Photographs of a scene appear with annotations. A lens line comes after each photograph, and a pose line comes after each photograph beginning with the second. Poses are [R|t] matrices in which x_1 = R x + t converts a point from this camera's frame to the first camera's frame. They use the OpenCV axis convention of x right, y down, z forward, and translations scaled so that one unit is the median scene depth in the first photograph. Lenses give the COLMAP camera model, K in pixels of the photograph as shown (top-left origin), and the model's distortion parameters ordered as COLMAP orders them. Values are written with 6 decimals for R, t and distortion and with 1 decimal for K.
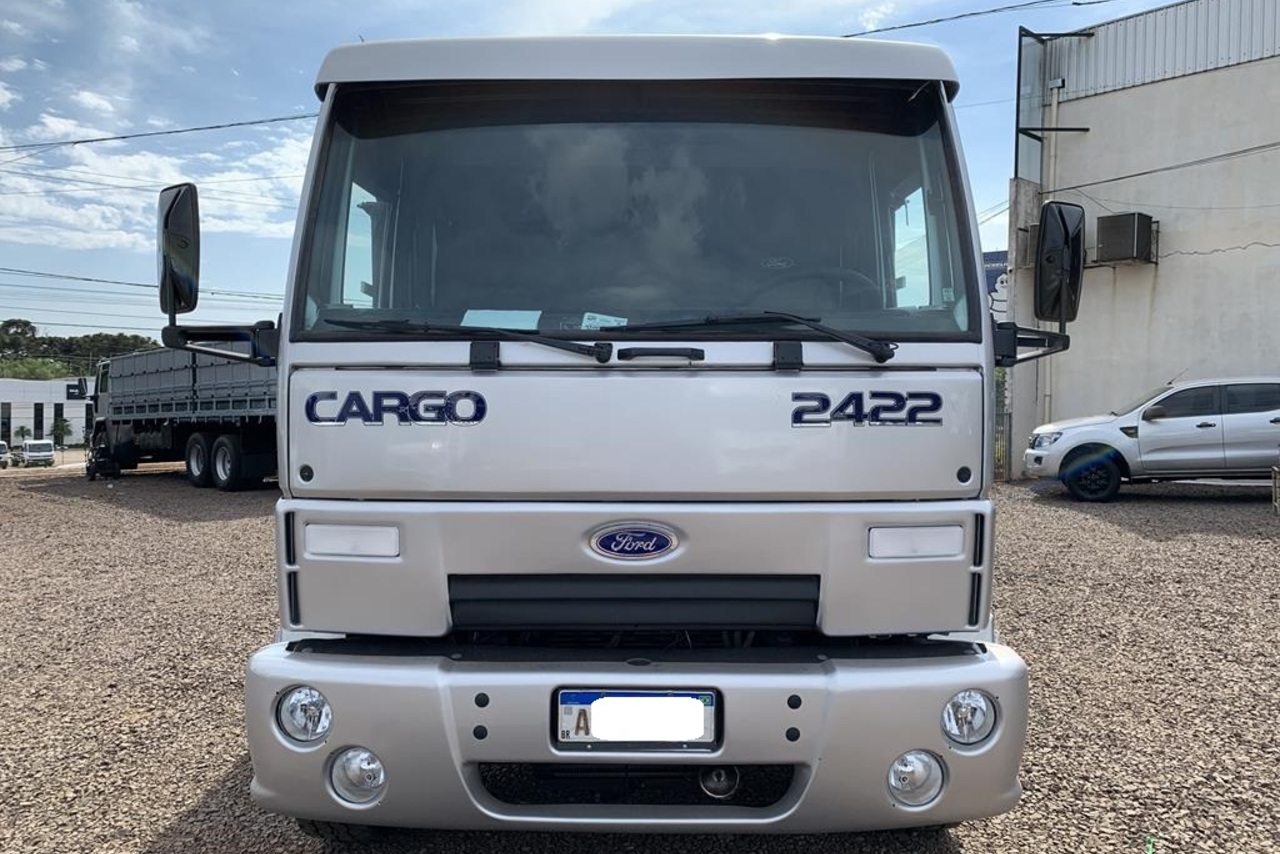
lens RADIAL K [[959.1, 0, 635.6], [0, 959.1, 424.7], [0, 0, 1]] dist [0.008858, -0.007275]
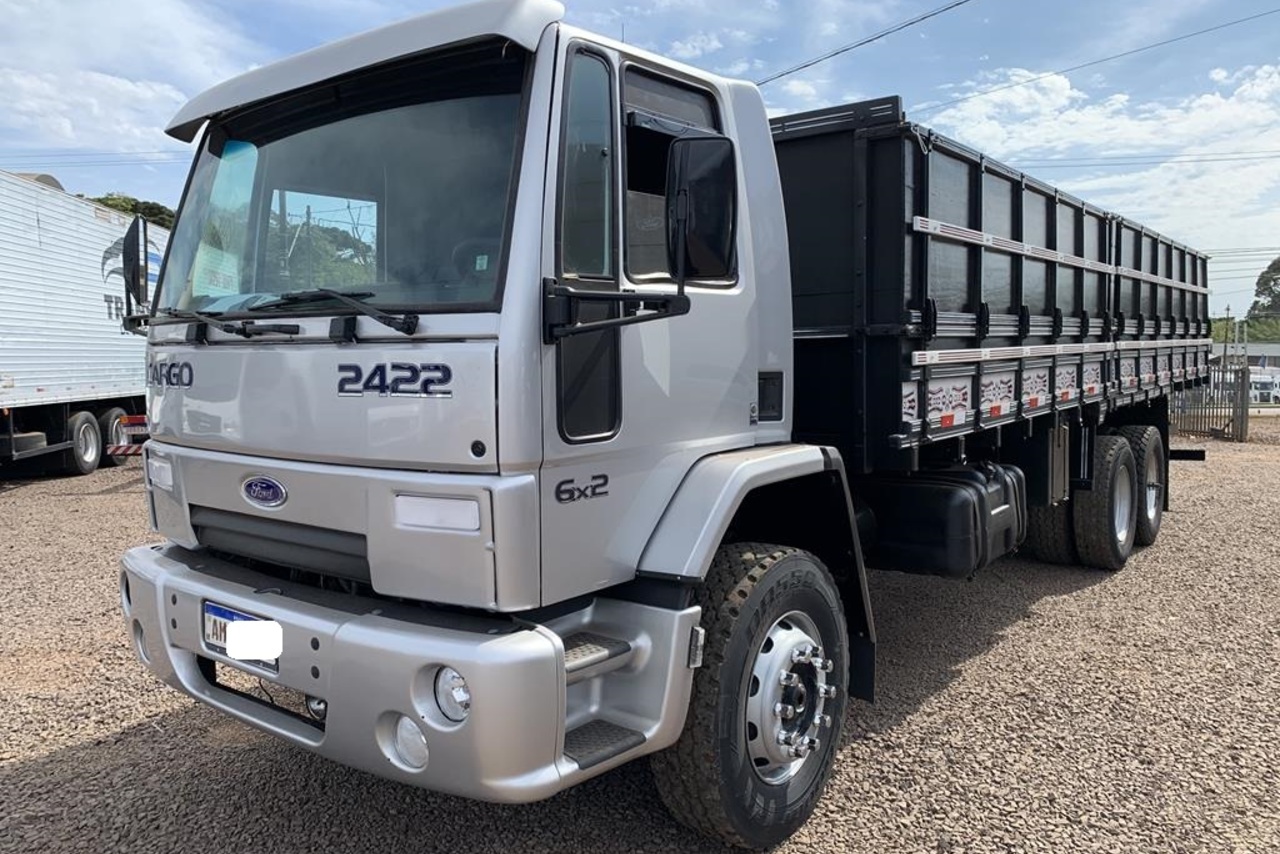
lens RADIAL K [[959.1, 0, 641.3], [0, 959.1, 430.6], [0, 0, 1]] dist [0.008858, -0.007275]
pose [[0.801140, 0.045507, -0.596744, 1.075136], [-0.016473, 0.998404, 0.054021, -0.022312], [0.598250, -0.033448, 0.800611, 0.332003]]
